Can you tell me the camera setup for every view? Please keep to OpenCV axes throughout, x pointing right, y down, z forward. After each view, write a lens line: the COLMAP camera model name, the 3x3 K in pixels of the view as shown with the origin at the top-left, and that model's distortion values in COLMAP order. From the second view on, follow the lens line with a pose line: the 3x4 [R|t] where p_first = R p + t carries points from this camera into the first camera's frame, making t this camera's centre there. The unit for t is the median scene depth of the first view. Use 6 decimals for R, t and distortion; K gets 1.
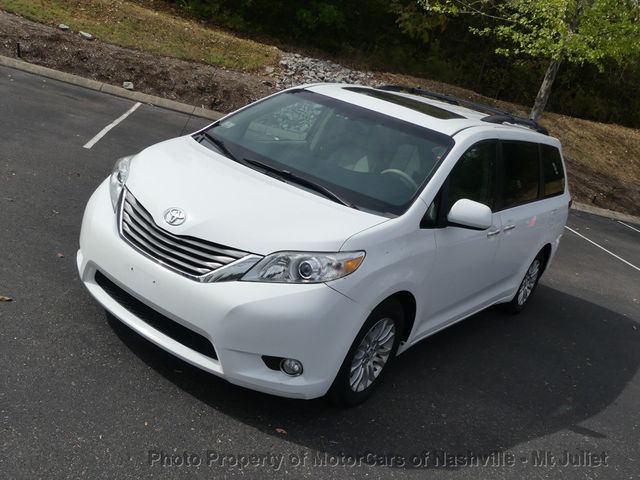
lens RADIAL K [[649.9, 0, 320.1], [0, 649.9, 227.8], [0, 0, 1]] dist [-0.022622, 0.000000]
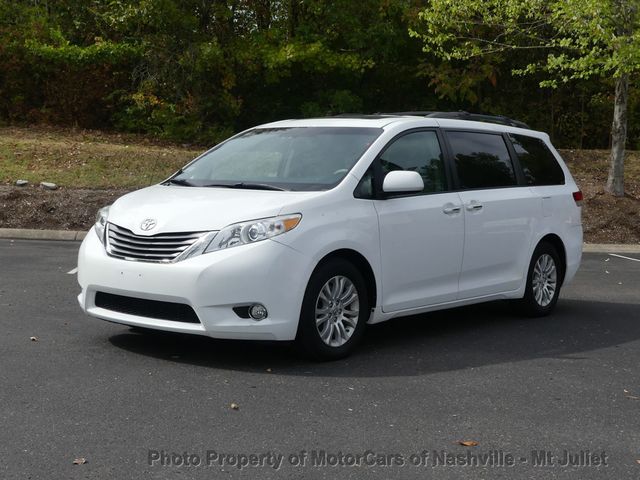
lens RADIAL K [[1009.1, 0, 320.2], [0, 1009.1, 237.3], [0, 0, 1]] dist [-0.062287, 0.000000]
pose [[0.970621, -0.229257, -0.073053, 0.125366], [0.208601, 0.953076, -0.219388, 0.270788], [0.119921, 0.197704, 0.972899, -0.450456]]
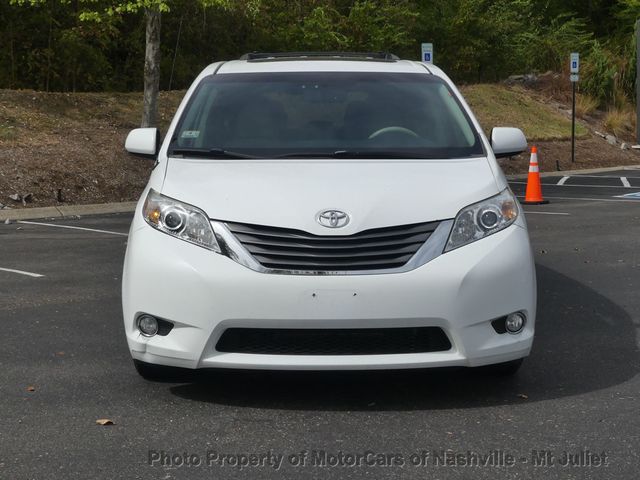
lens RADIAL K [[1081.1, 0, 322.4], [0, 1081.1, 242.1], [0, 0, 1]] dist [-0.022091, 0.000000]
pose [[0.761690, -0.322685, 0.561875, -0.558556], [0.361093, 0.931423, 0.045411, -0.031312], [-0.537997, 0.168300, 0.825975, -0.073125]]
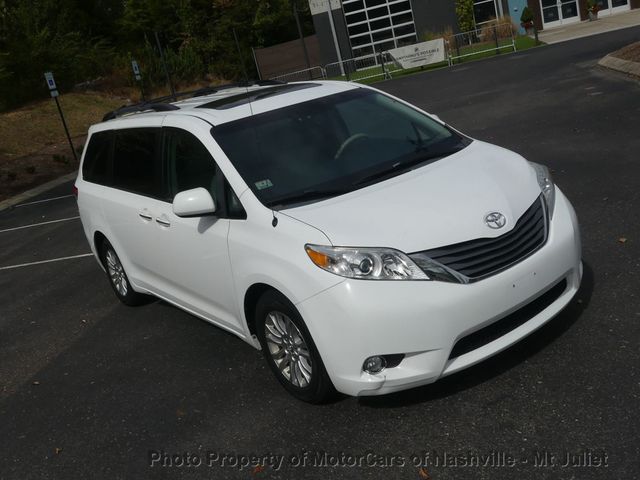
lens RADIAL K [[649.9, 0, 321.4], [0, 649.9, 243.9], [0, 0, 1]] dist [-0.022622, 0.000000]
pose [[0.229363, -0.558862, 0.796910, -0.601397], [0.508173, 0.767048, 0.391660, -0.282567], [-0.830153, 0.315136, 0.459930, 0.422912]]
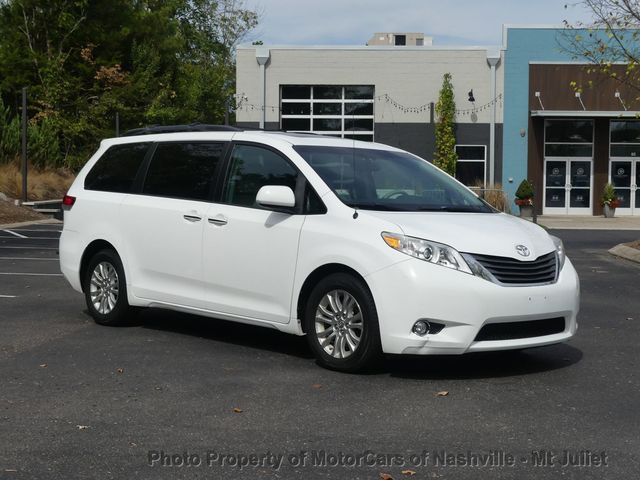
lens RADIAL K [[1056.9, 0, 316.1], [0, 1056.9, 241.6], [0, 0, 1]] dist [-0.015750, 0.000000]
pose [[0.193216, -0.294222, 0.936003, -1.243943], [0.276985, 0.931533, 0.235640, -0.353358], [-0.941247, 0.213730, 0.261482, 0.454683]]
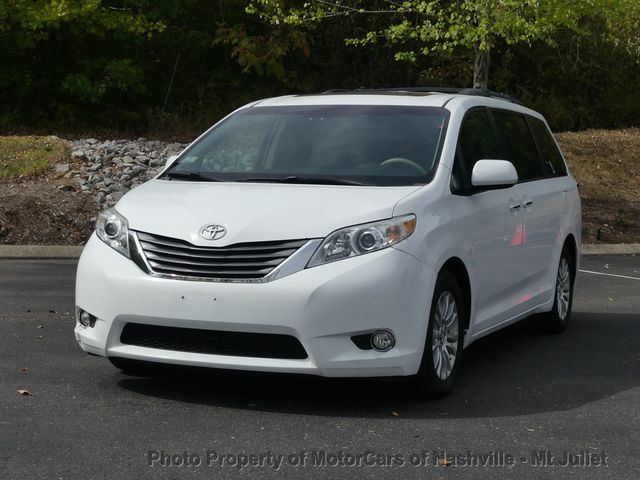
lens RADIAL K [[1240.3, 0, 336.5], [0, 1240.3, 232.5], [0, 0, 1]] dist [-0.007301, 0.000000]
pose [[0.943618, -0.250328, 0.216611, -0.241912], [0.286095, 0.945874, -0.153207, 0.168243], [-0.166534, 0.206540, 0.964162, -0.411313]]
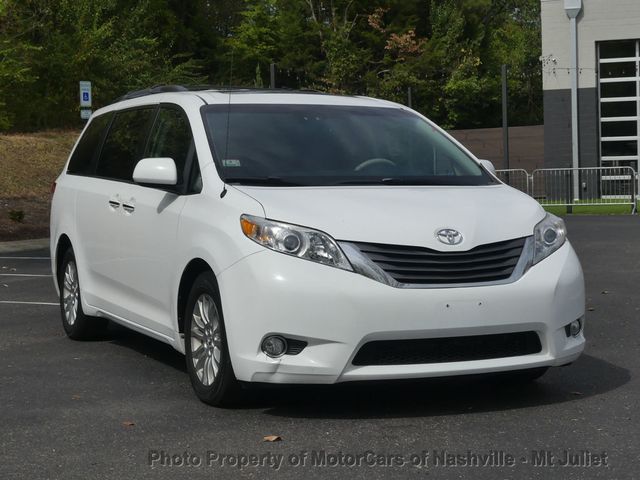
lens RADIAL K [[1240.3, 0, 335.9], [0, 1240.3, 247.1], [0, 0, 1]] dist [-0.007301, 0.000000]
pose [[0.464844, -0.306004, 0.830832, -0.953071], [0.353085, 0.924600, 0.142991, -0.168286], [-0.811943, 0.226885, 0.537840, 0.107766]]
